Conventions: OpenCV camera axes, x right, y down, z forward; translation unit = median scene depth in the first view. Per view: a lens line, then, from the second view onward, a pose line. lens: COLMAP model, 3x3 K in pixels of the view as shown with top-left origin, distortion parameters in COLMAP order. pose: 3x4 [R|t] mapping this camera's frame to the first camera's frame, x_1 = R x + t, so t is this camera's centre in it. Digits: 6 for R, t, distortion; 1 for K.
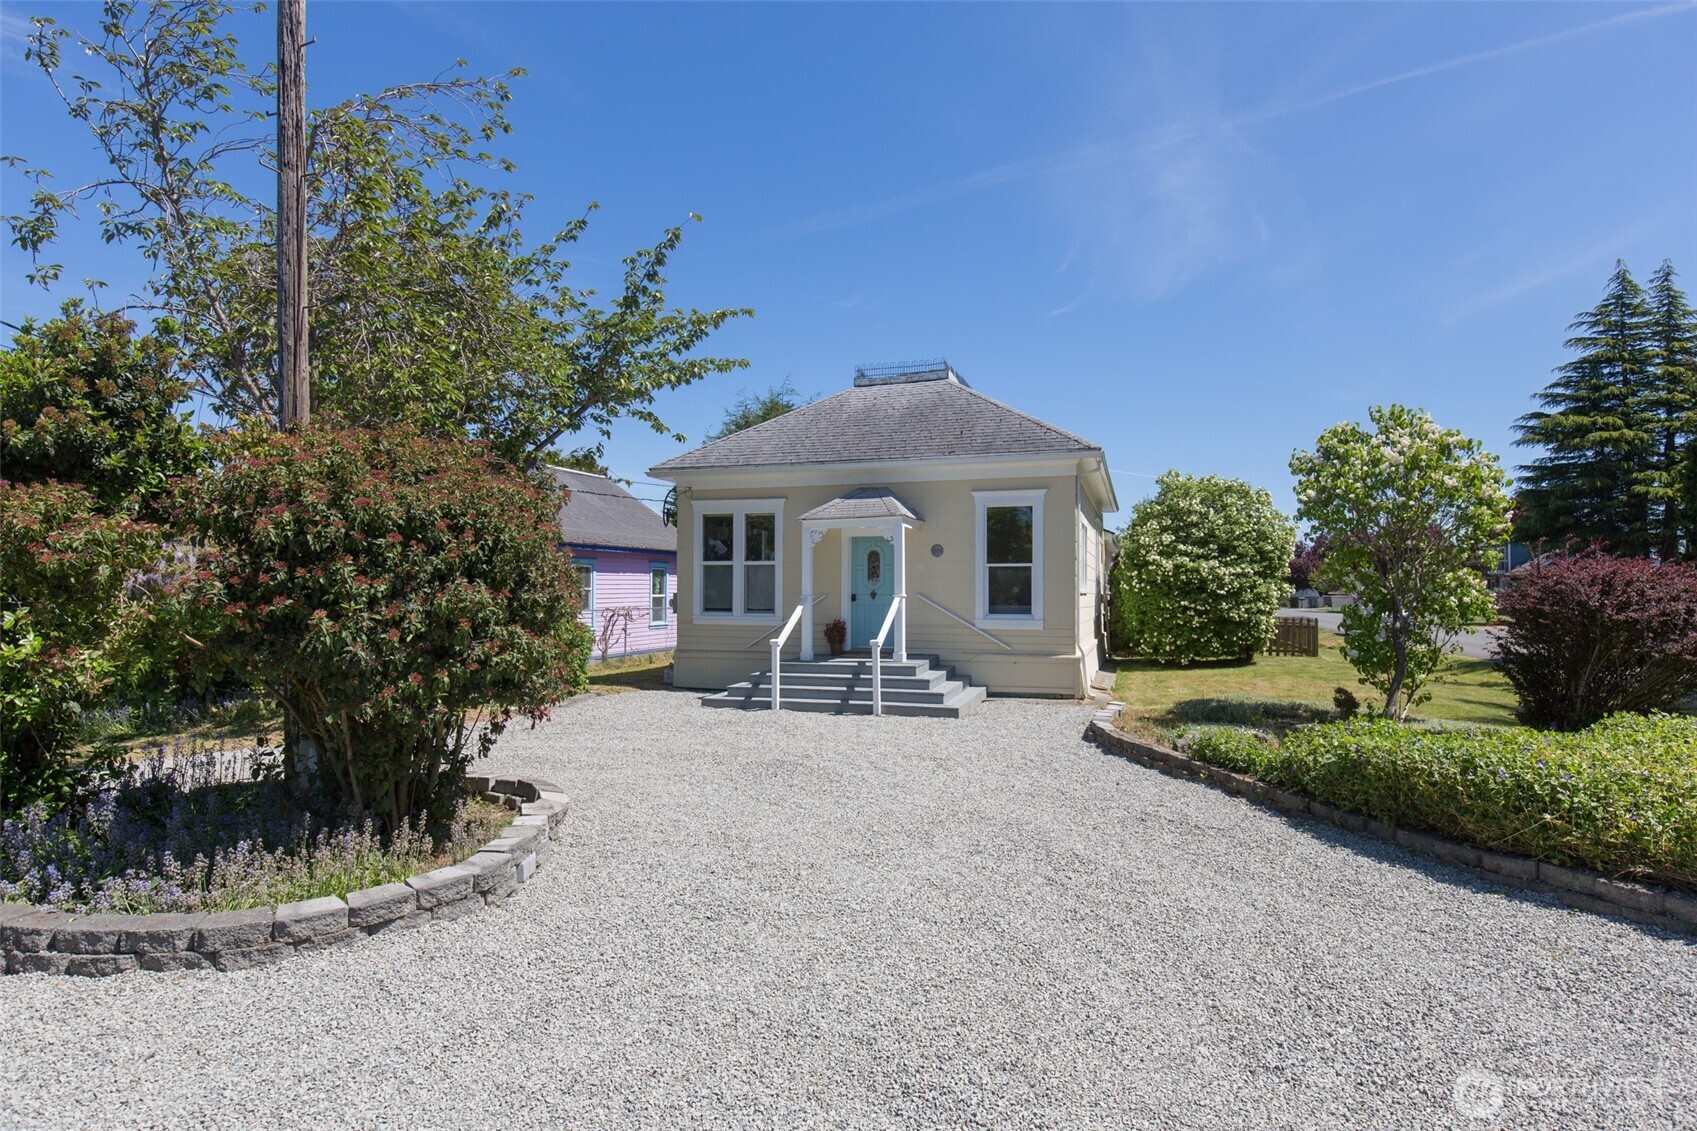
lens RADIAL K [[979.1, 0, 849.4], [0, 979.1, 571.8], [0, 0, 1]] dist [0.003675, 0.001394]
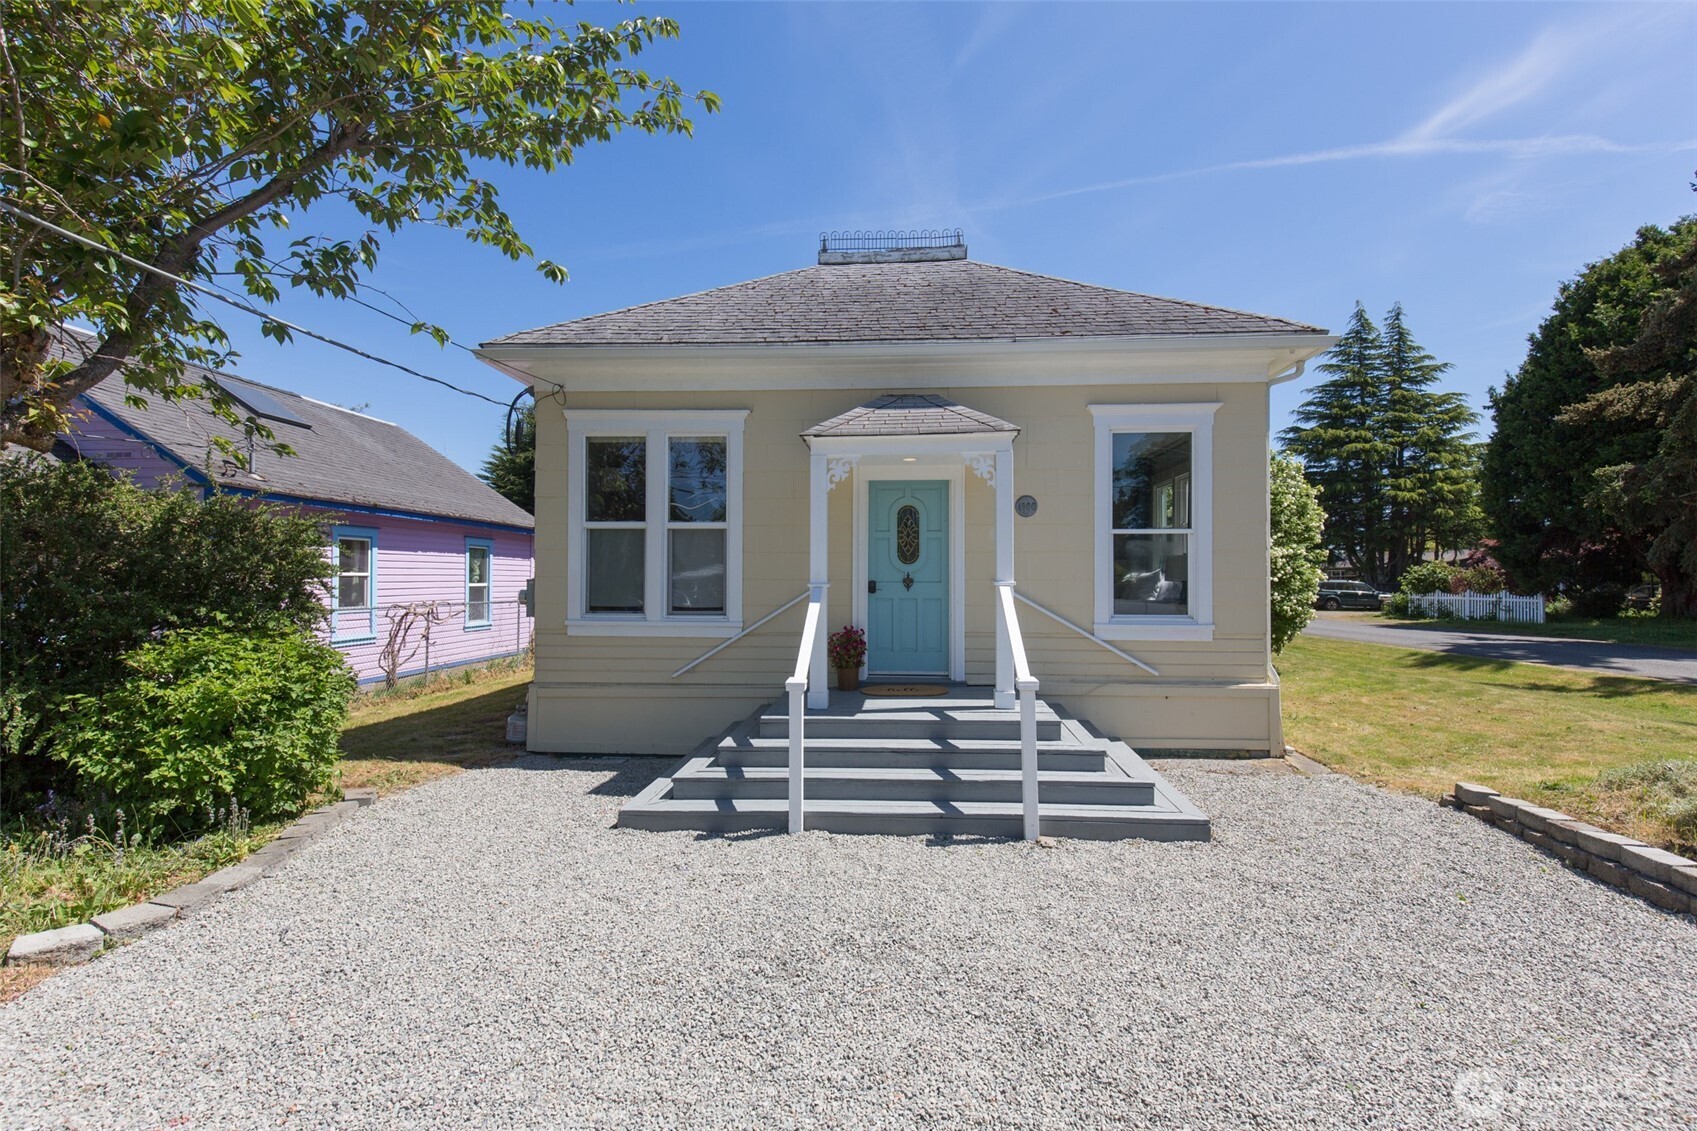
lens RADIAL K [[774.8, 0, 850.7], [0, 774.8, 566.5], [0, 0, 1]] dist [0.004581, -0.000101]
pose [[0.961725, 0.004990, 0.273971, -0.123251], [-0.005320, 0.999986, 0.000464, 0.013164], [-0.273965, -0.001904, 0.961738, 0.527924]]
